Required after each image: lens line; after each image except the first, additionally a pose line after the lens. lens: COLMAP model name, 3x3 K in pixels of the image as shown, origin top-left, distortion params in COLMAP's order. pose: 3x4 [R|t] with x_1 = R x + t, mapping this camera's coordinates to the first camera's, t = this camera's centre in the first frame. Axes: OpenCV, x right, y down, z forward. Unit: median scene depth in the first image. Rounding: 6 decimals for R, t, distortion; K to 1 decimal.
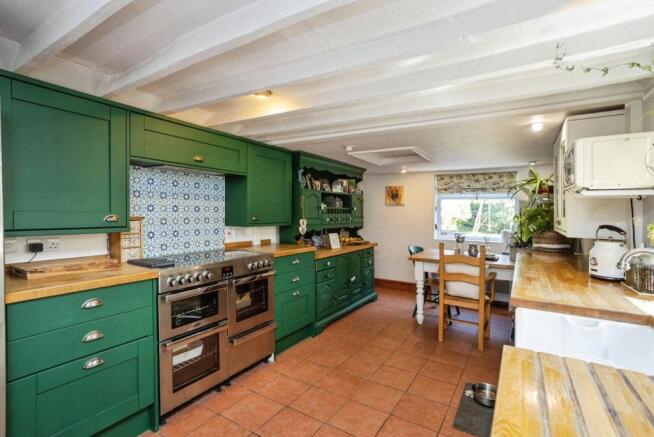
lens RADIAL K [[313.0, 0, 326.4], [0, 313.0, 211.0], [0, 0, 1]] dist [-0.019230, 0.001398]
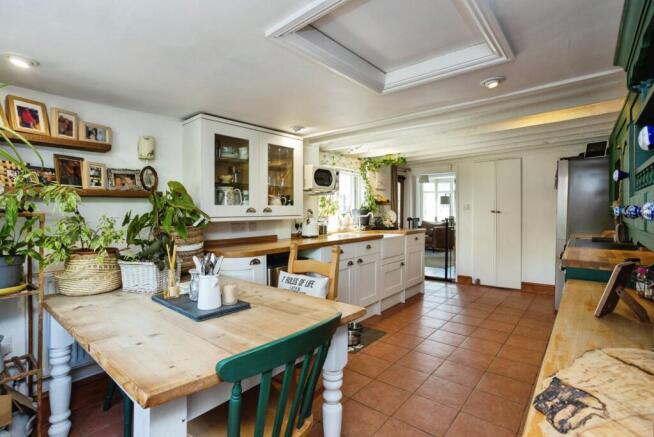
lens RADIAL K [[313.0, 0, 326.4], [0, 313.0, 211.0], [0, 0, 1]] dist [-0.019230, 0.001398]
pose [[-0.989274, -0.000979, 0.146071, 0.307106], [-0.001061, 0.999999, -0.000477, 0.033412], [-0.146070, -0.000627, -0.989274, 1.692014]]
